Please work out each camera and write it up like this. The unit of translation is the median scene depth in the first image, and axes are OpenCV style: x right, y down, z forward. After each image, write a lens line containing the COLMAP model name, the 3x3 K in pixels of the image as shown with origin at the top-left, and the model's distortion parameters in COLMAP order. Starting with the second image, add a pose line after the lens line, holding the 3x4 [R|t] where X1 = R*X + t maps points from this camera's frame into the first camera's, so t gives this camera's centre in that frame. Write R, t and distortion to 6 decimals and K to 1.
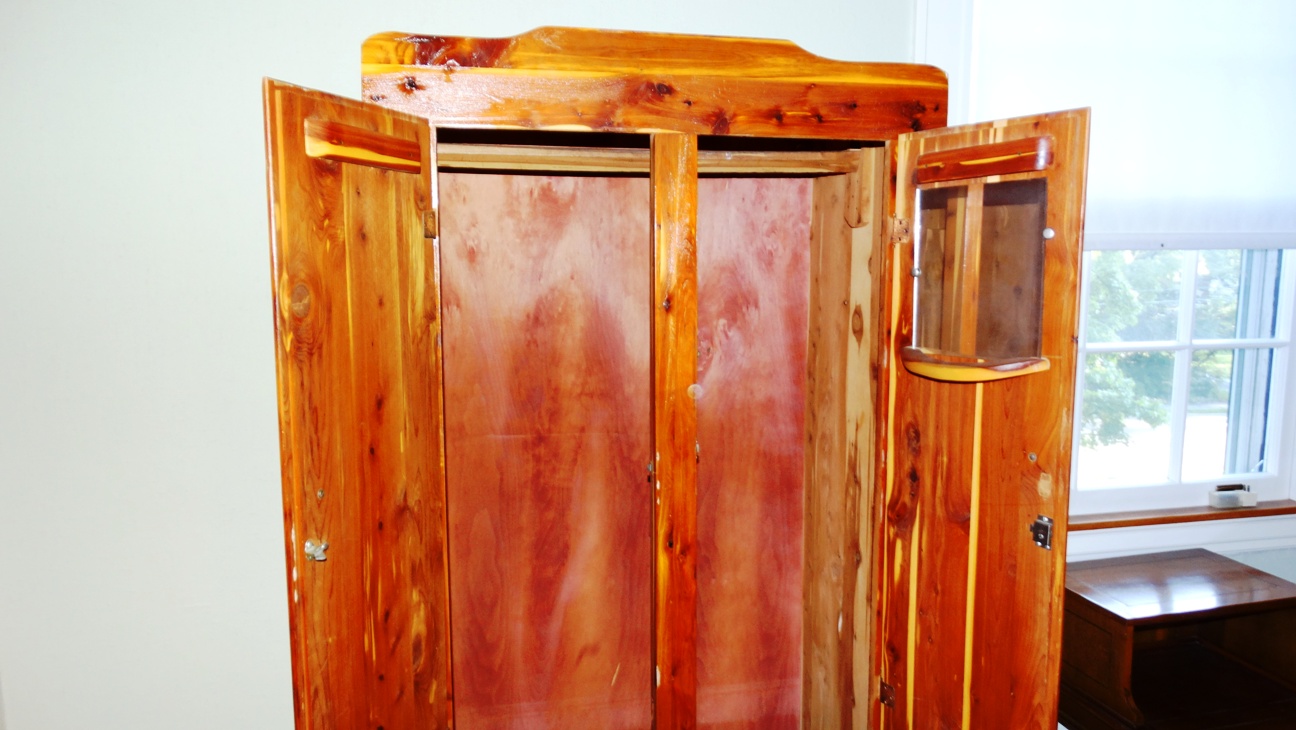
lens RADIAL K [[922.4, 0, 645.5], [0, 922.4, 364.5], [0, 0, 1]] dist [0.001950, 0.002161]
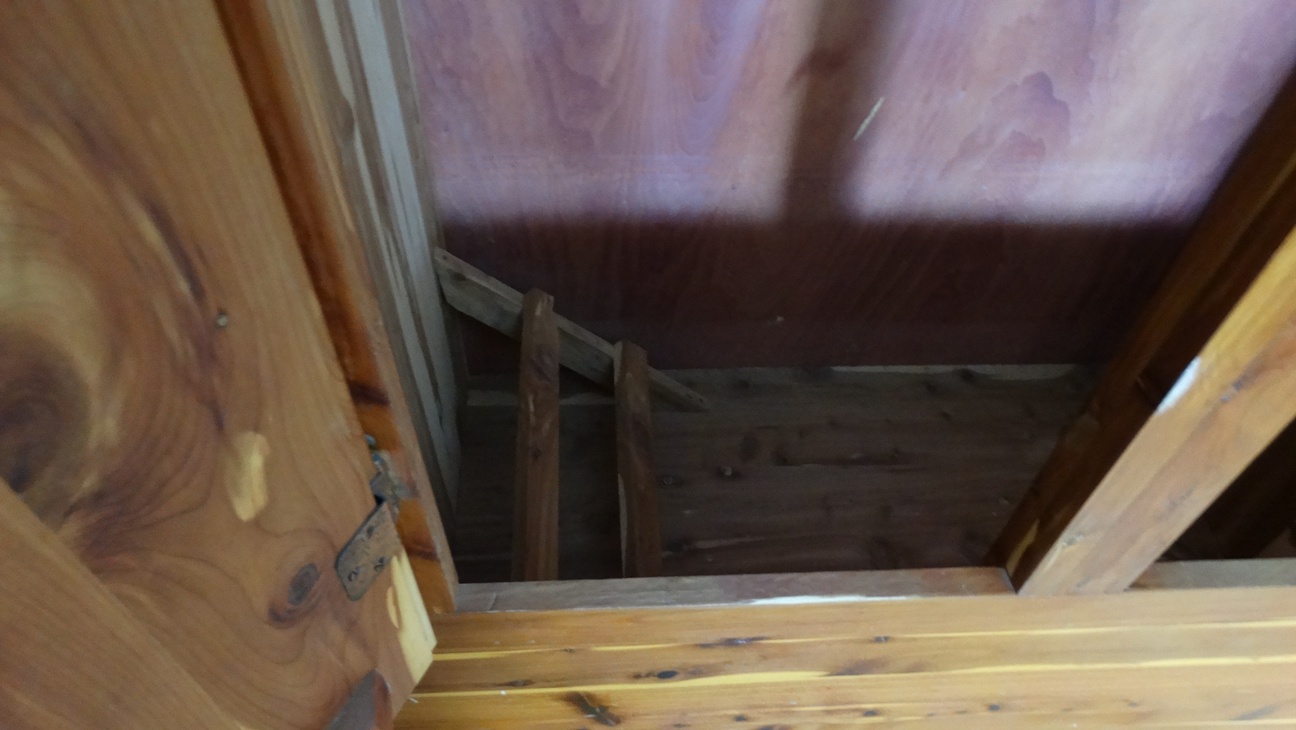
lens RADIAL K [[929.2, 0, 648.0], [0, 929.2, 365.0], [0, 0, 1]] dist [-0.000042, -0.000459]
pose [[0.984677, 0.153041, -0.083609, -0.112406], [-0.054117, 0.723922, 0.687756, 0.164792], [0.165782, -0.672692, 0.721111, 0.799066]]
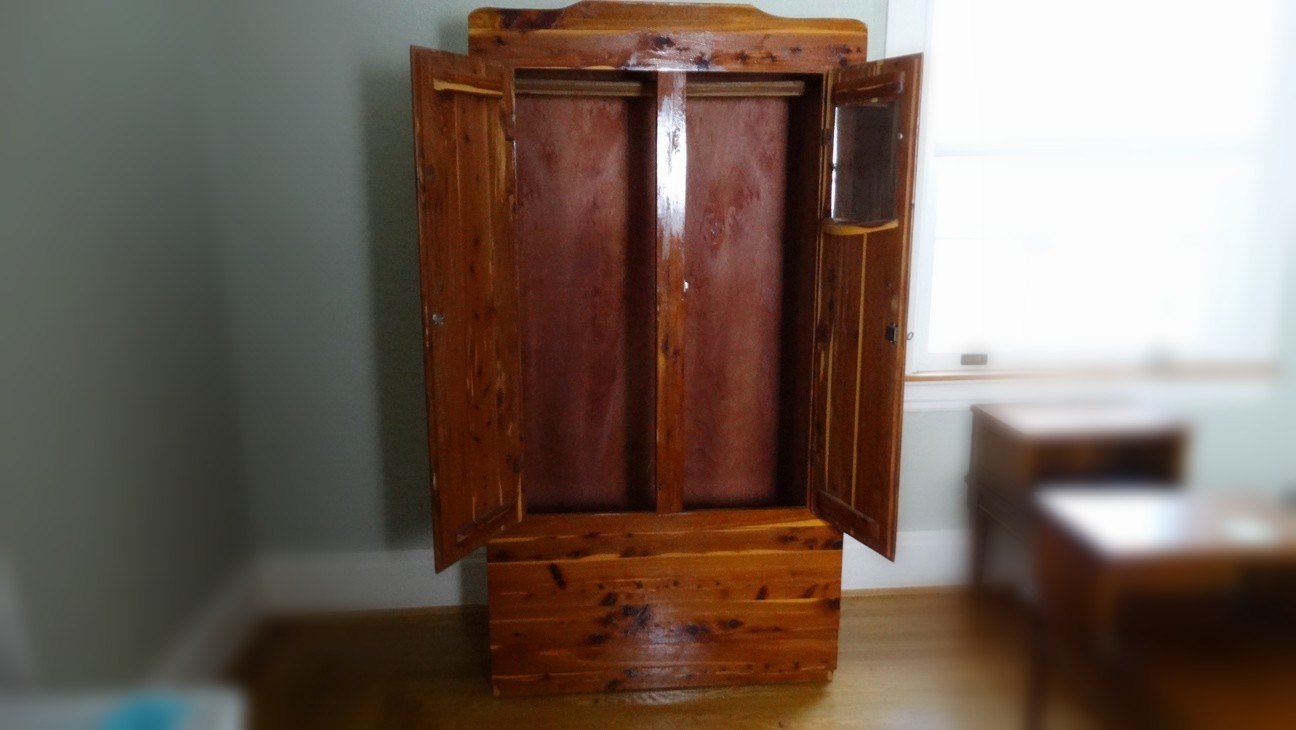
lens RADIAL K [[922.7, 0, 644.4], [0, 922.7, 362.8], [0, 0, 1]] dist [0.000447, -0.005788]
pose [[0.990788, 0.031509, -0.131704, 0.190765], [-0.020825, 0.996438, 0.081723, 0.095881], [0.133810, -0.078227, 0.987915, -0.496414]]
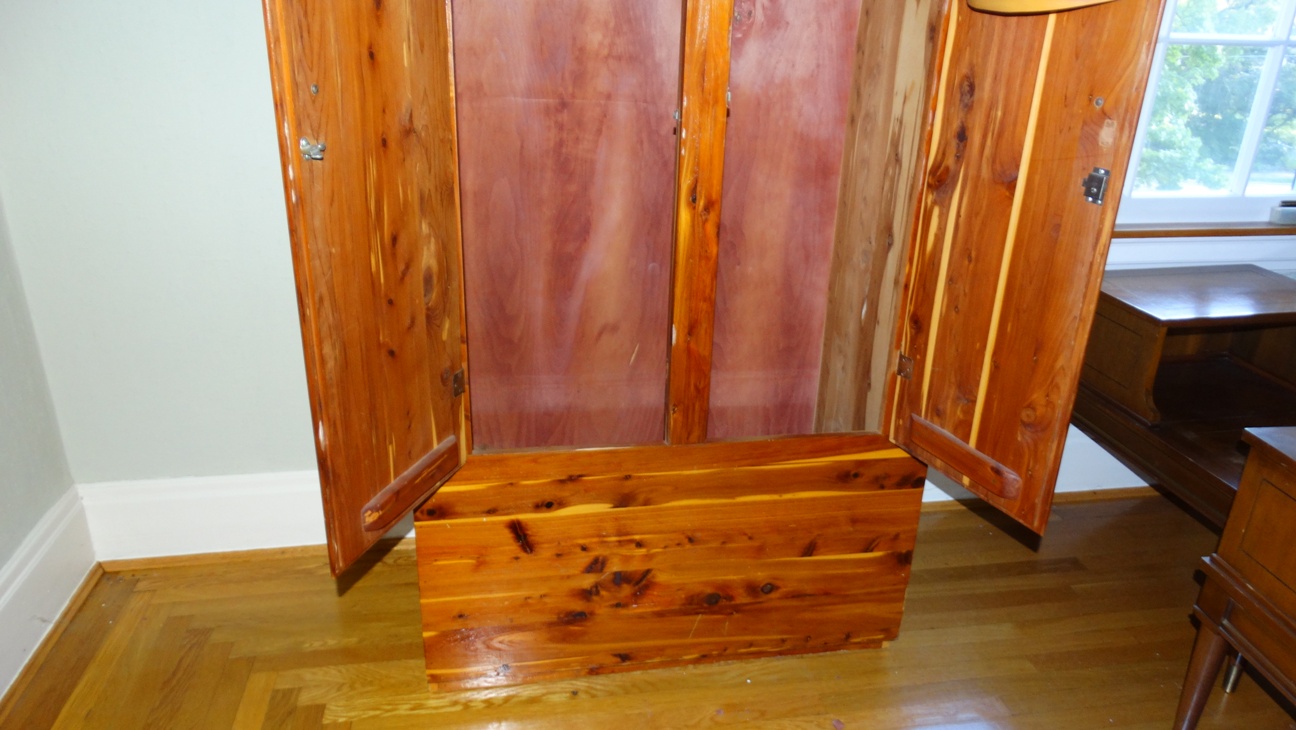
lens RADIAL K [[922.7, 0, 644.4], [0, 922.7, 362.8], [0, 0, 1]] dist [0.000447, -0.005788]
pose [[0.998170, 0.051316, -0.031981, 0.015577], [-0.041008, 0.963207, 0.265613, 0.106886], [0.044434, -0.263815, 0.963549, 0.038495]]
